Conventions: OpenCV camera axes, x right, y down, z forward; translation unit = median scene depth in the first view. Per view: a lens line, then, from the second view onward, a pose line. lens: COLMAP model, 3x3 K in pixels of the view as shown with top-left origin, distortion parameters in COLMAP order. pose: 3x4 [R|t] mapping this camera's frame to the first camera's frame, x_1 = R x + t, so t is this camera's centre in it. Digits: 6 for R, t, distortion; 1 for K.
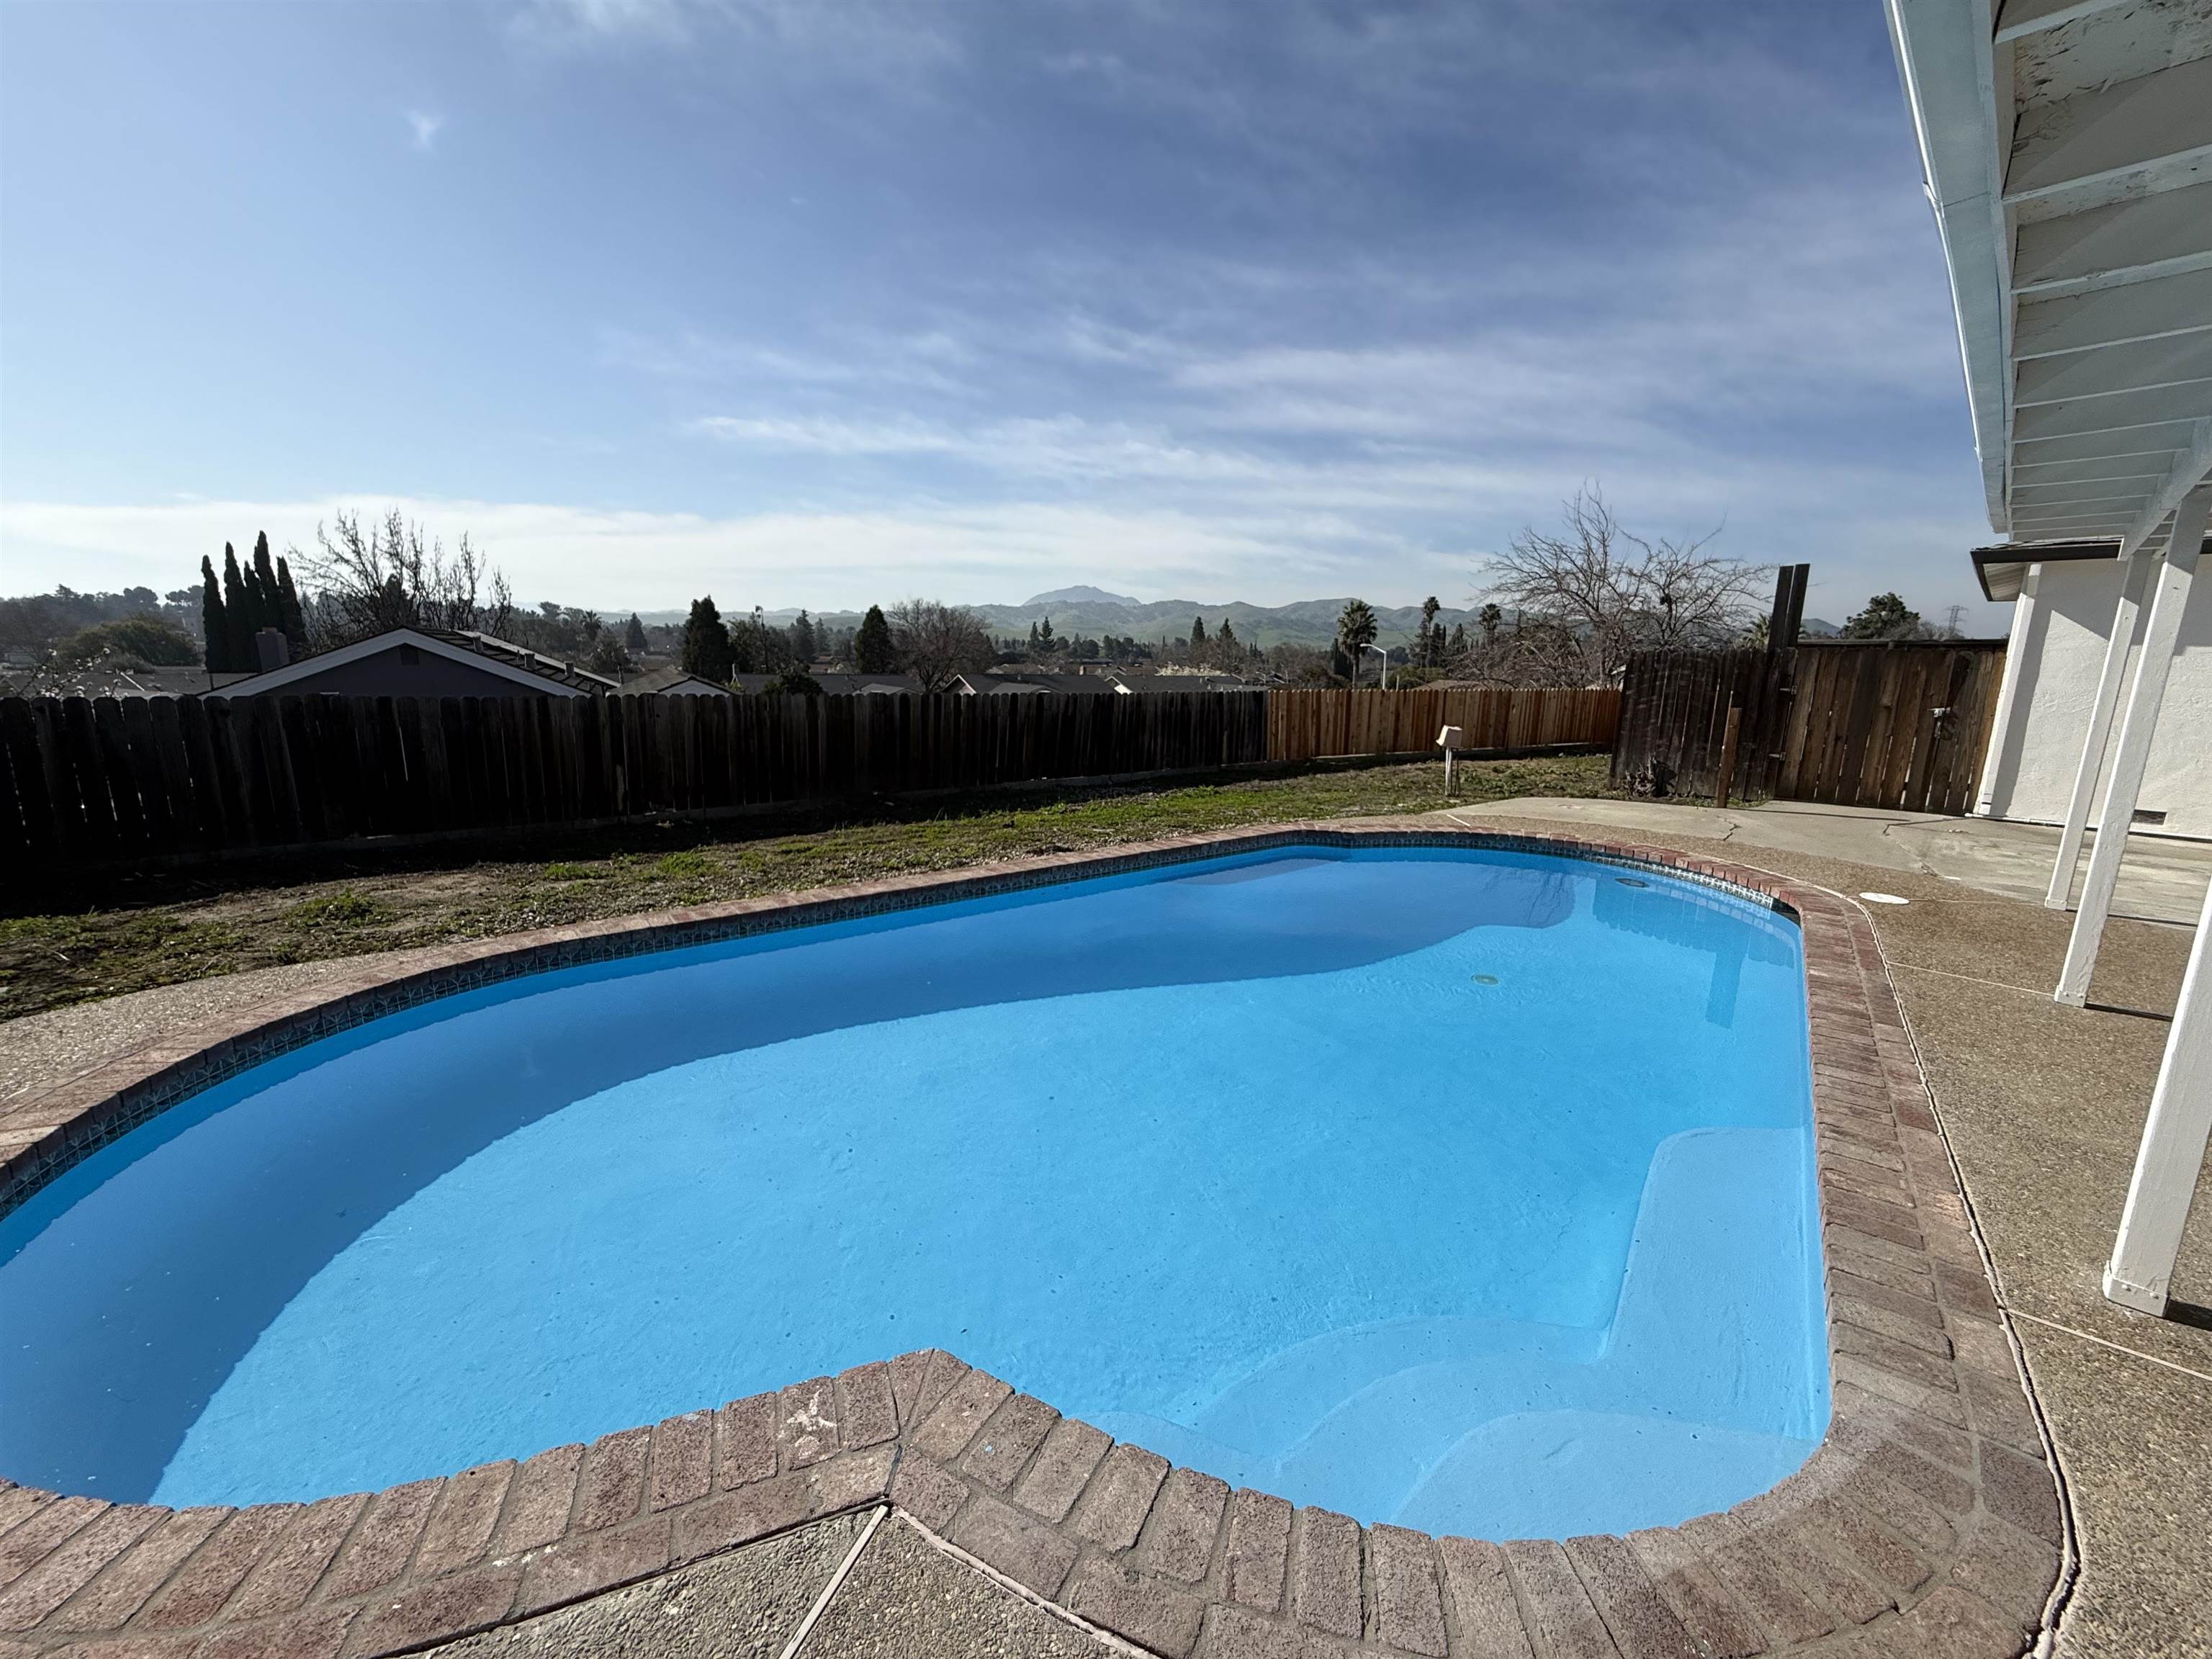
lens RADIAL K [[880.4, 0, 1100.5], [0, 880.4, 830.2], [0, 0, 1]] dist [-0.000929, -0.000140]
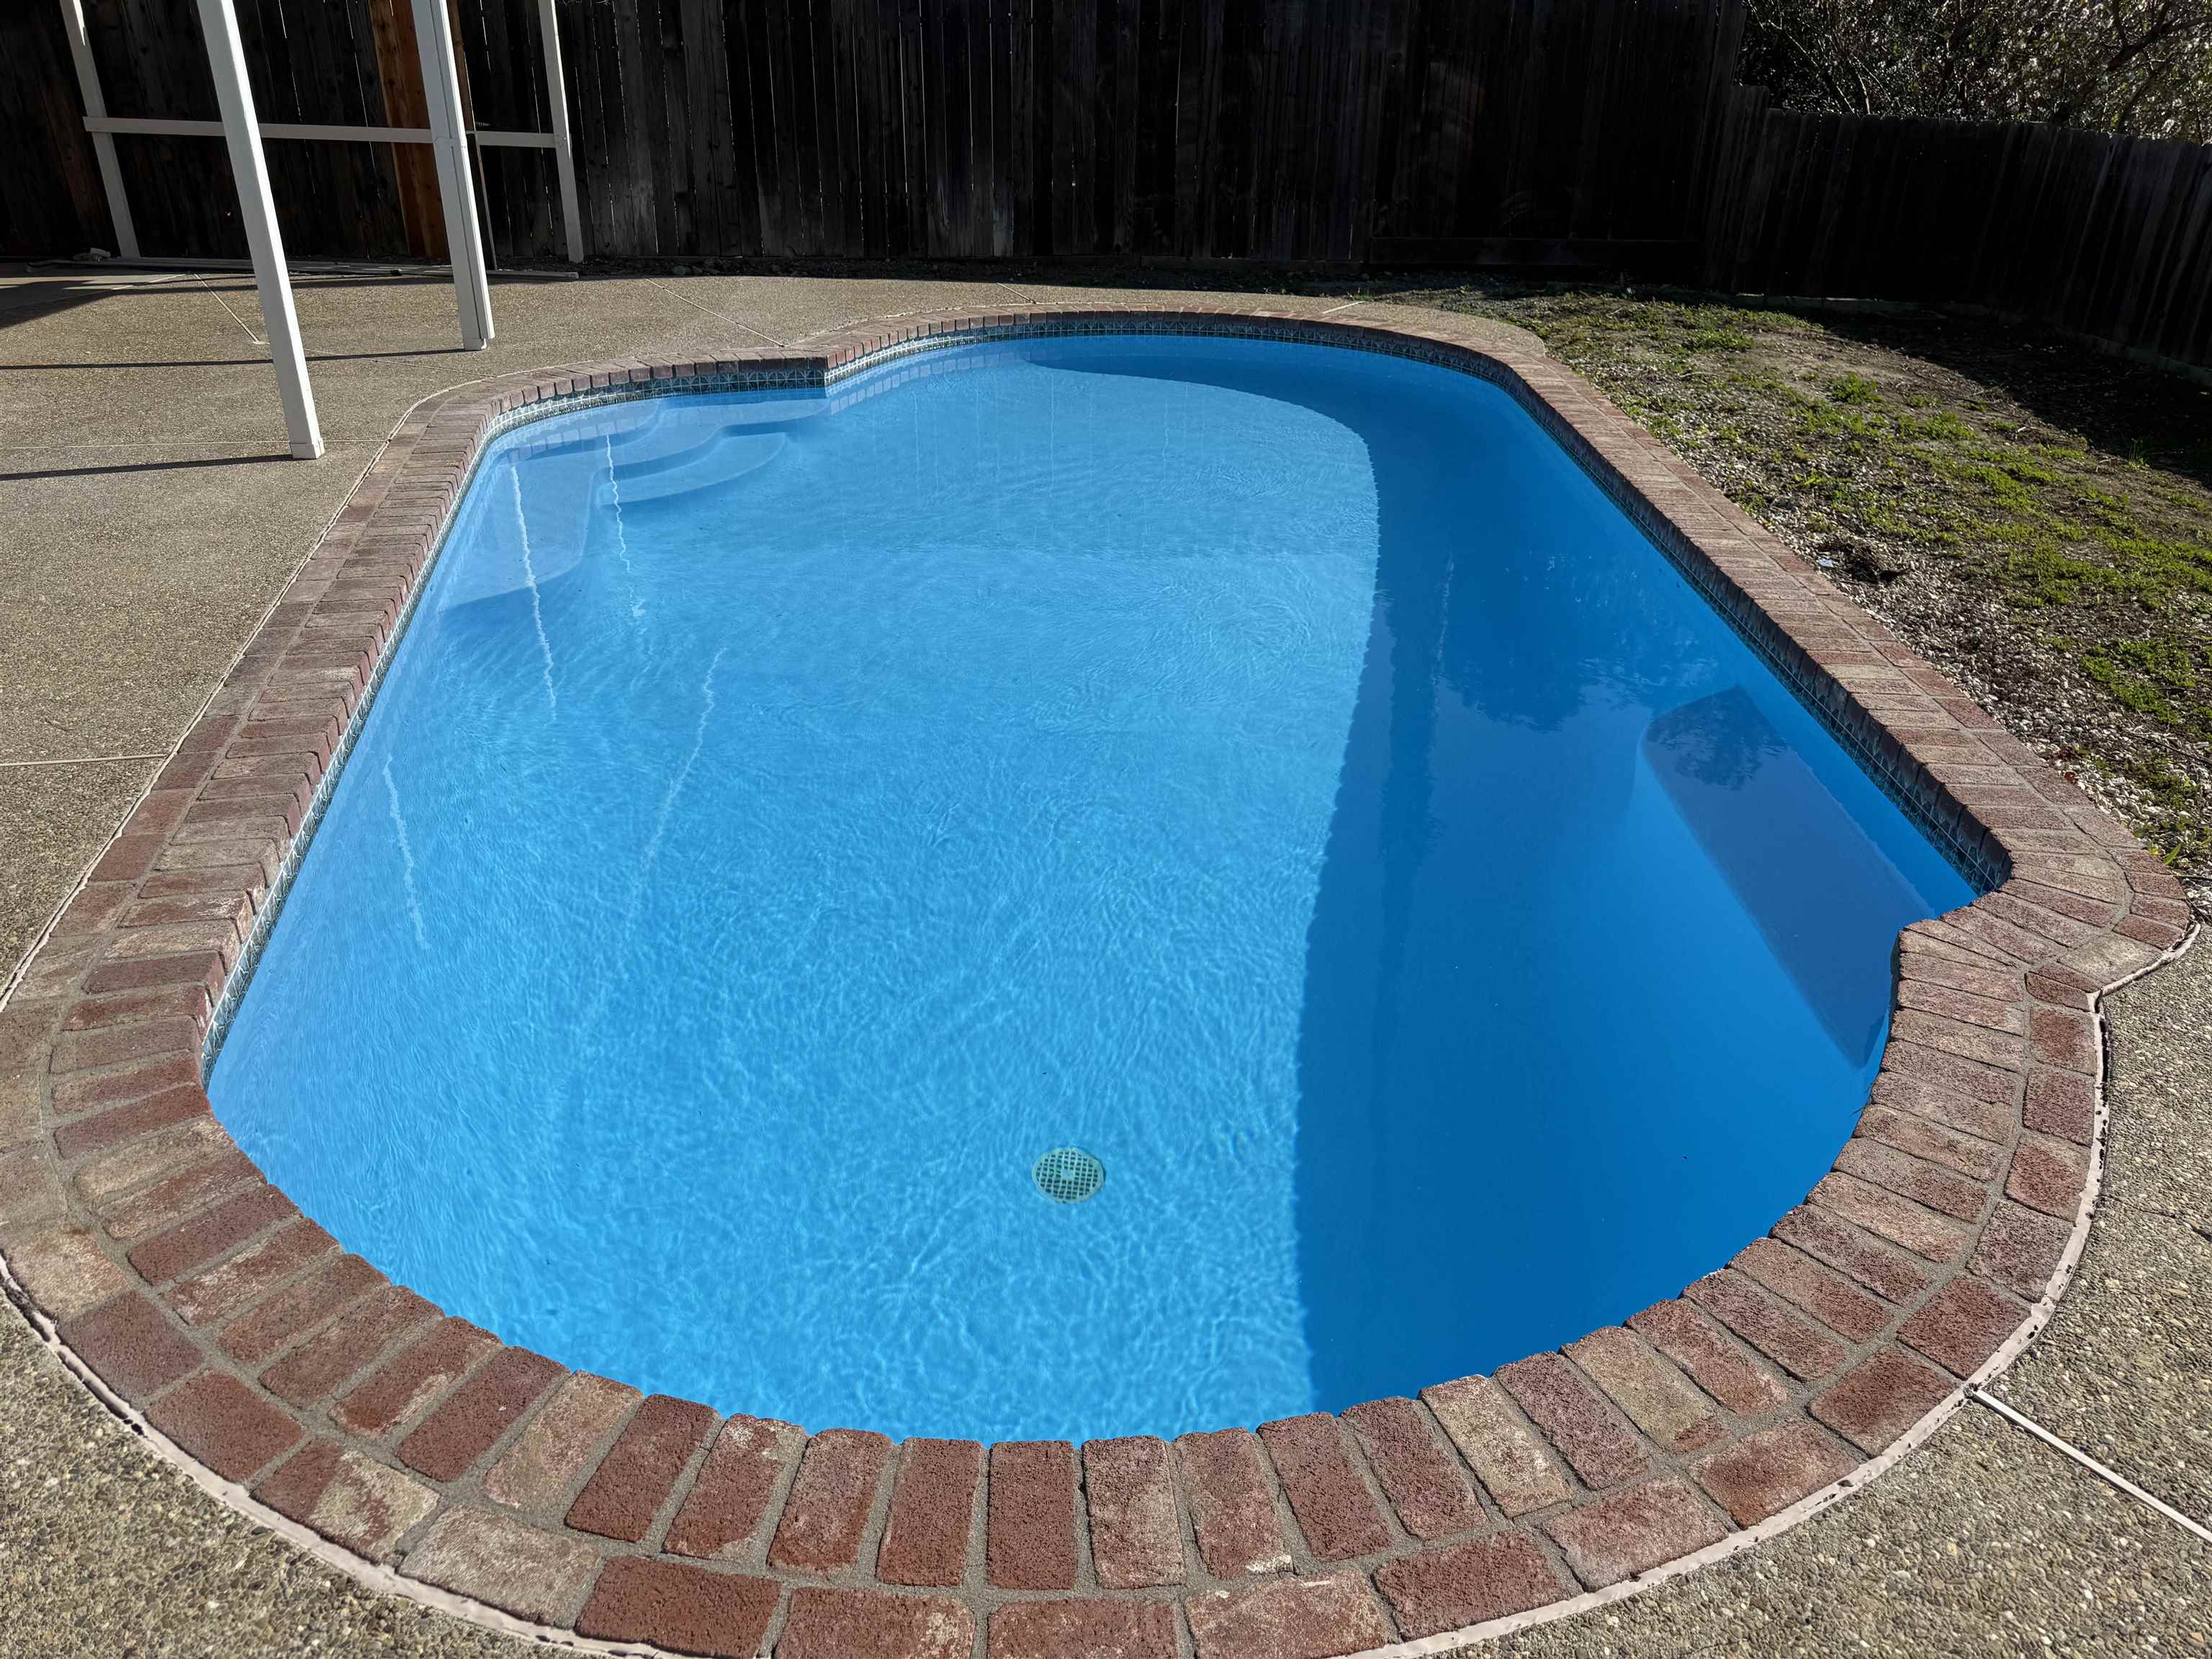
lens RADIAL K [[1568.0, 0, 1116.5], [0, 1568.0, 834.4], [0, 0, 1]] dist [0.004810, -0.004445]
pose [[-0.621729, 0.327898, -0.711292, 0.069388], [-0.179949, 0.824055, 0.537170, -0.019433], [0.762281, 0.461970, -0.453334, 0.103145]]
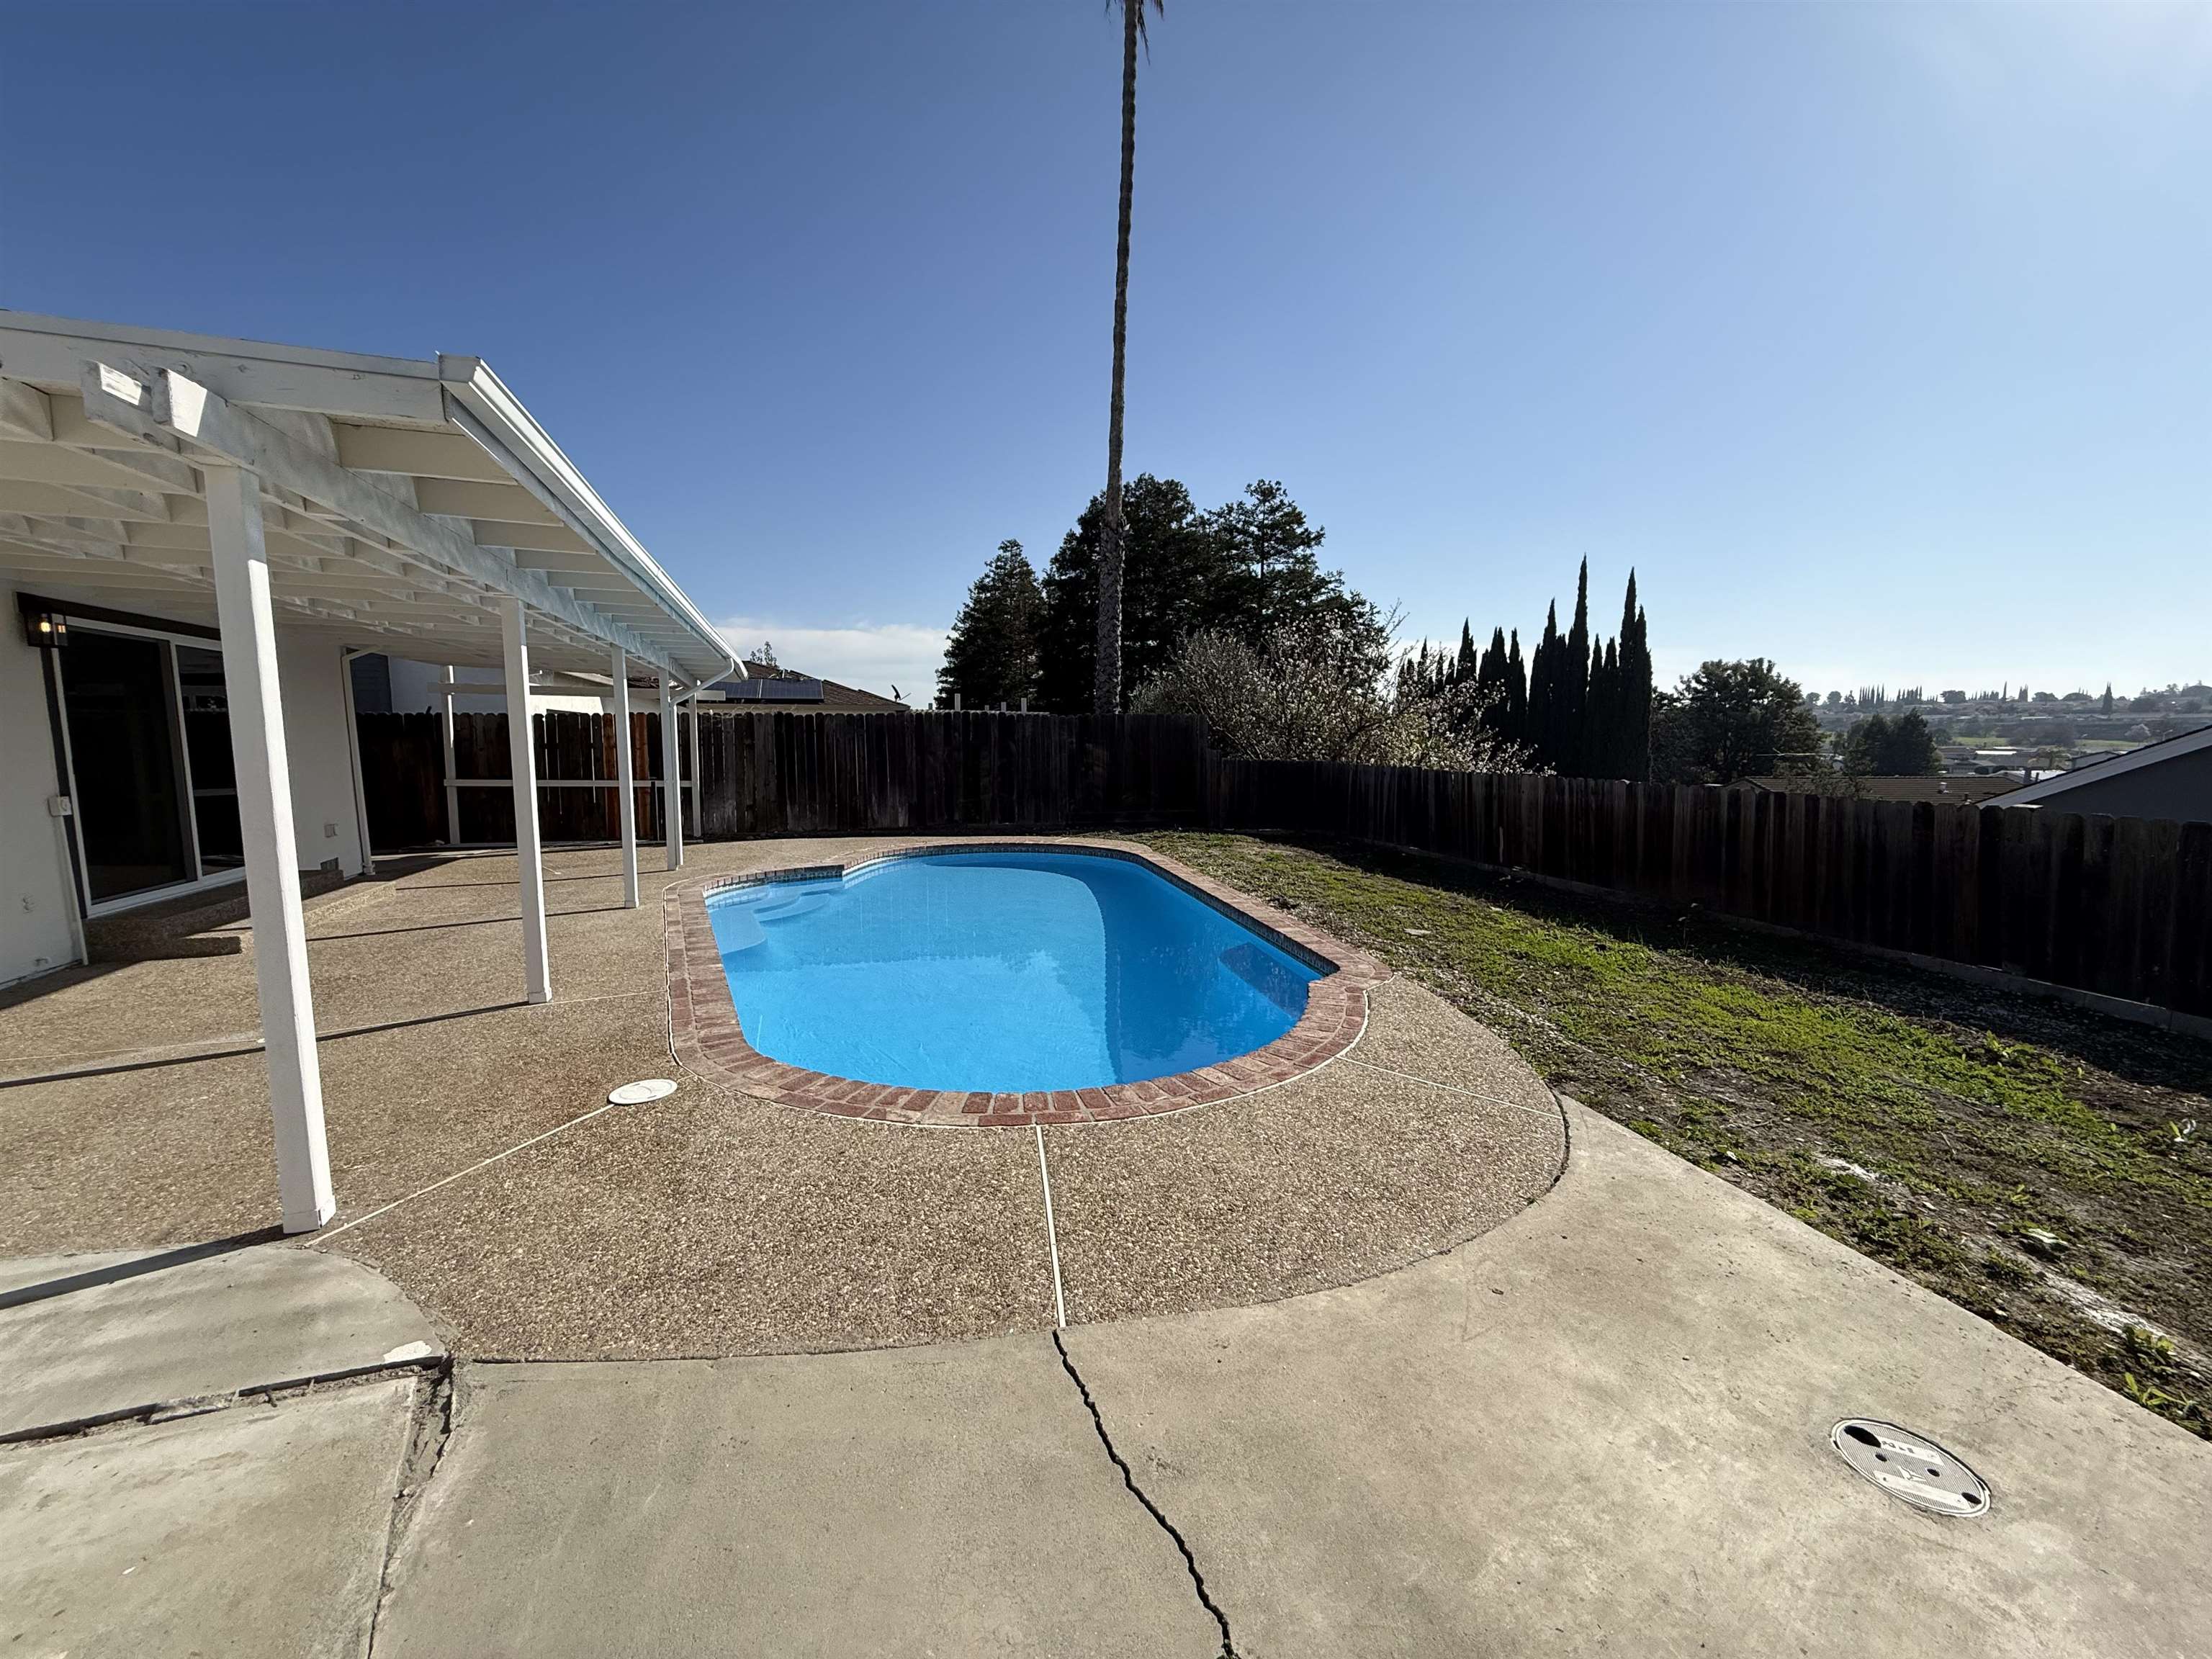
lens RADIAL K [[880.4, 0, 1100.5], [0, 880.4, 830.2], [0, 0, 1]] dist [-0.000929, -0.000140]
pose [[-0.432510, 0.071979, -0.898751, 0.097465], [-0.182709, 0.969130, 0.165541, -0.019758], [0.882923, 0.235808, -0.406007, 0.112103]]
